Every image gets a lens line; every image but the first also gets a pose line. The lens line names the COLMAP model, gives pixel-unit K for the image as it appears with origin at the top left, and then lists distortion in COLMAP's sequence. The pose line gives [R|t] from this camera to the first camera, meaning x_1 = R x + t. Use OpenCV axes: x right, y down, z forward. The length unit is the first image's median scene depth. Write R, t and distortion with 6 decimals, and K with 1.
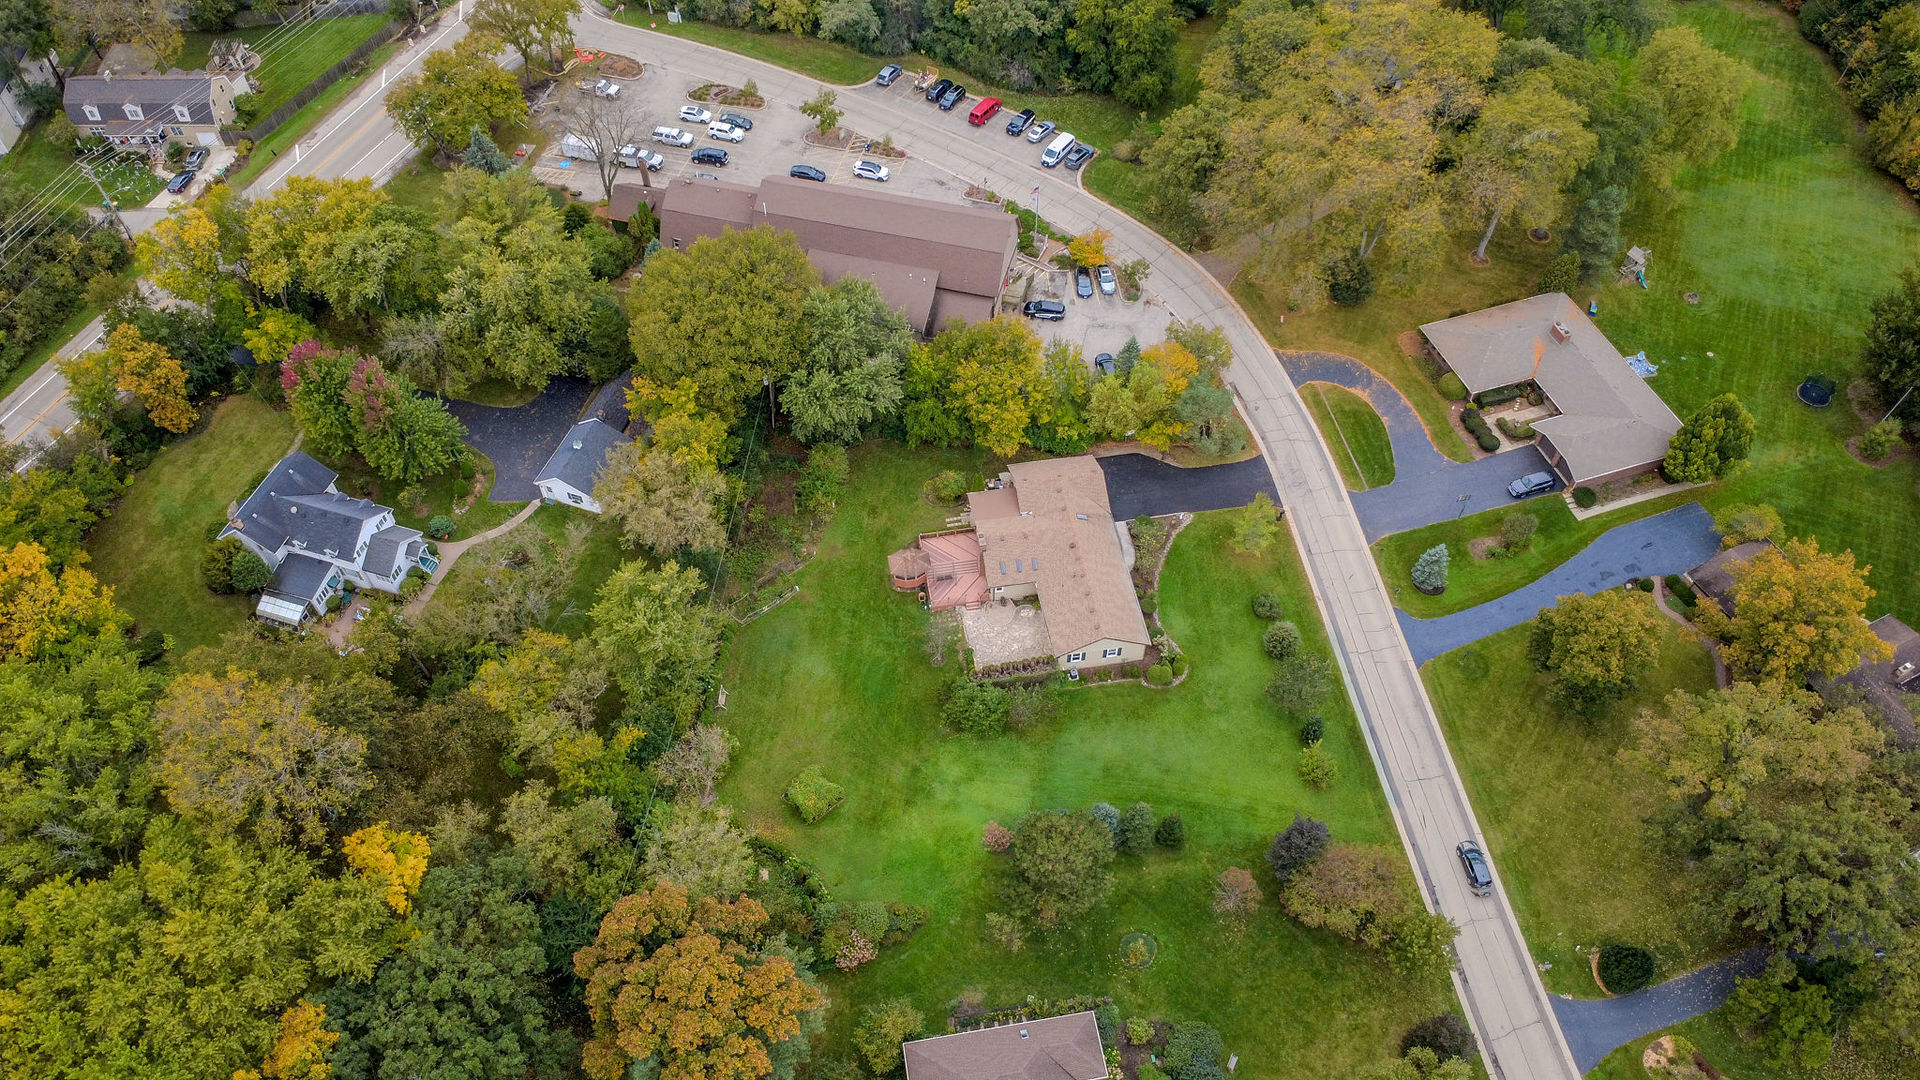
lens RADIAL K [[1396.4, 0, 960.0], [0, 1396.4, 540.0], [0, 0, 1]] dist [-0.005903, 0.003658]
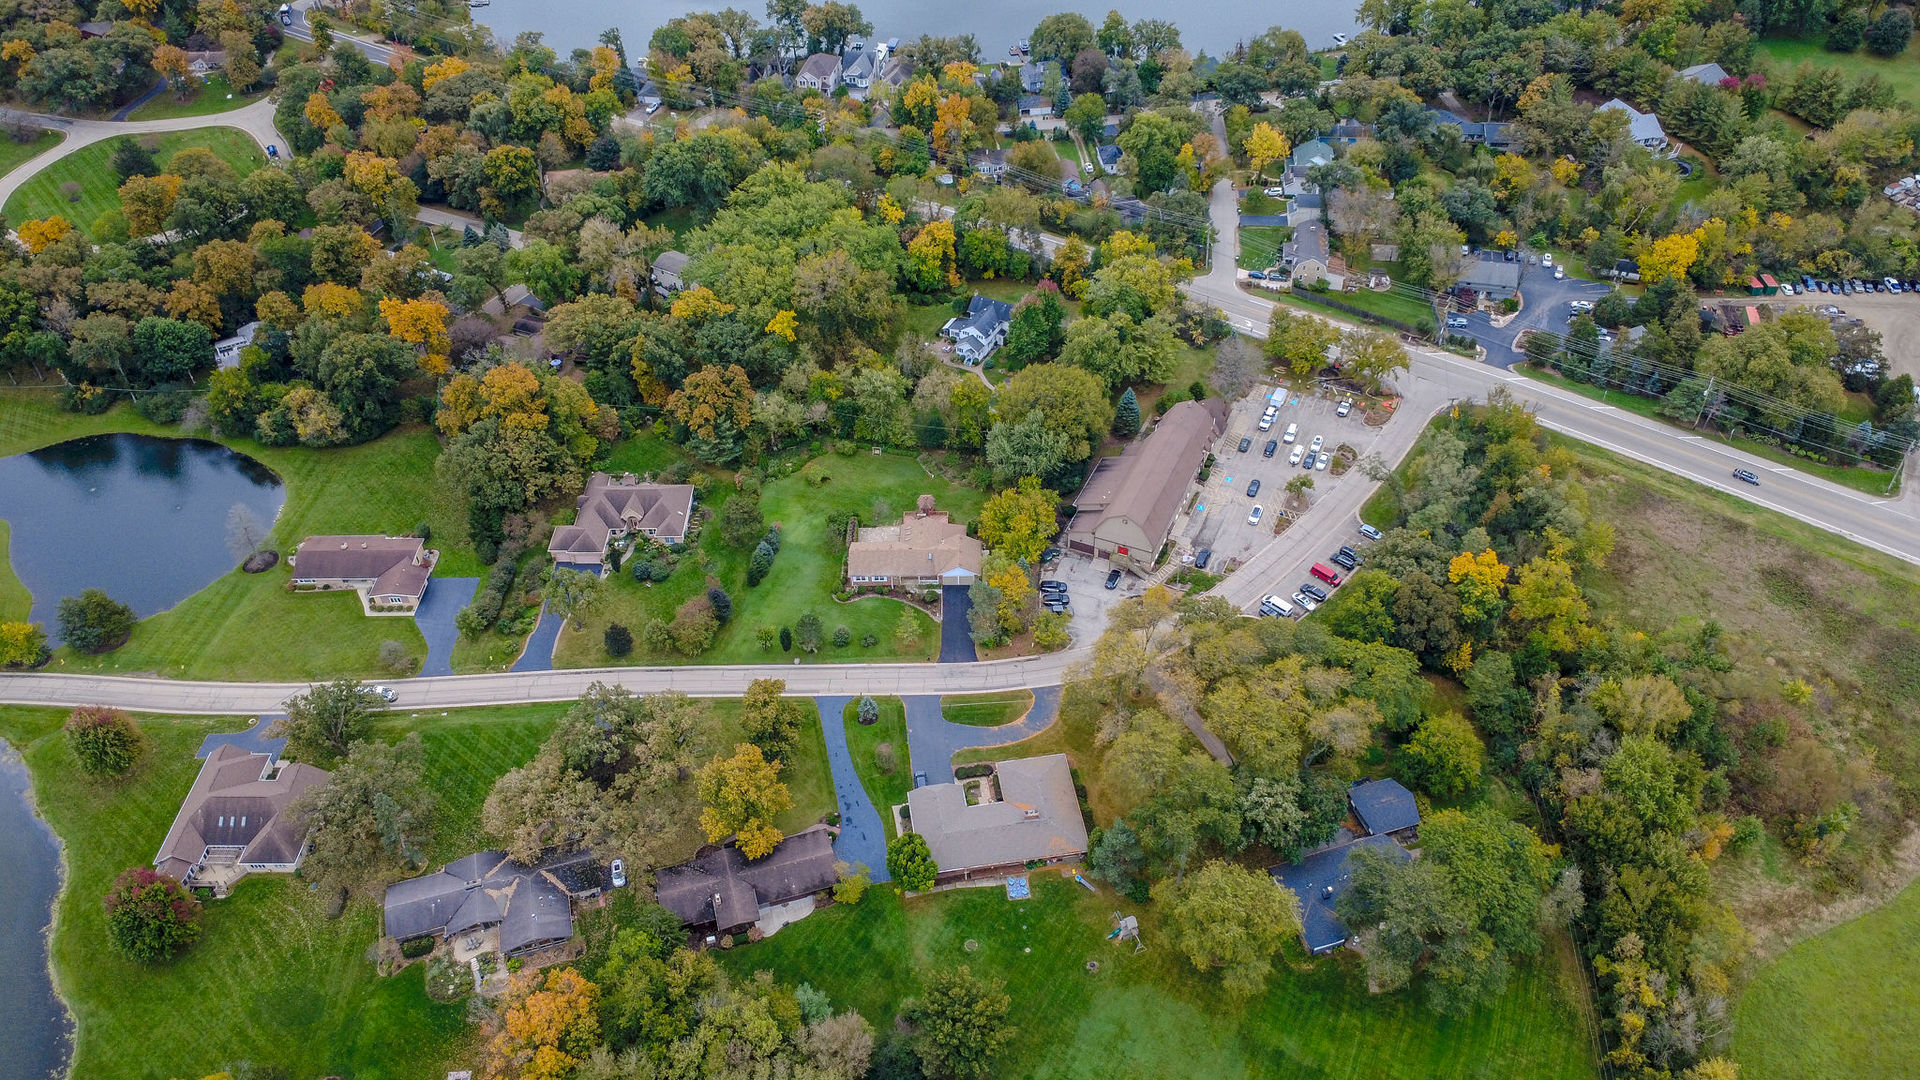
lens RADIAL K [[1396.4, 0, 960.0], [0, 1396.4, 540.0], [0, 0, 1]] dist [-0.005903, 0.003658]
pose [[-0.160813, 0.685226, -0.710355, 1.360606], [-0.759928, 0.373296, 0.532126, -1.026166], [0.629800, 0.625392, 0.460692, 0.144559]]
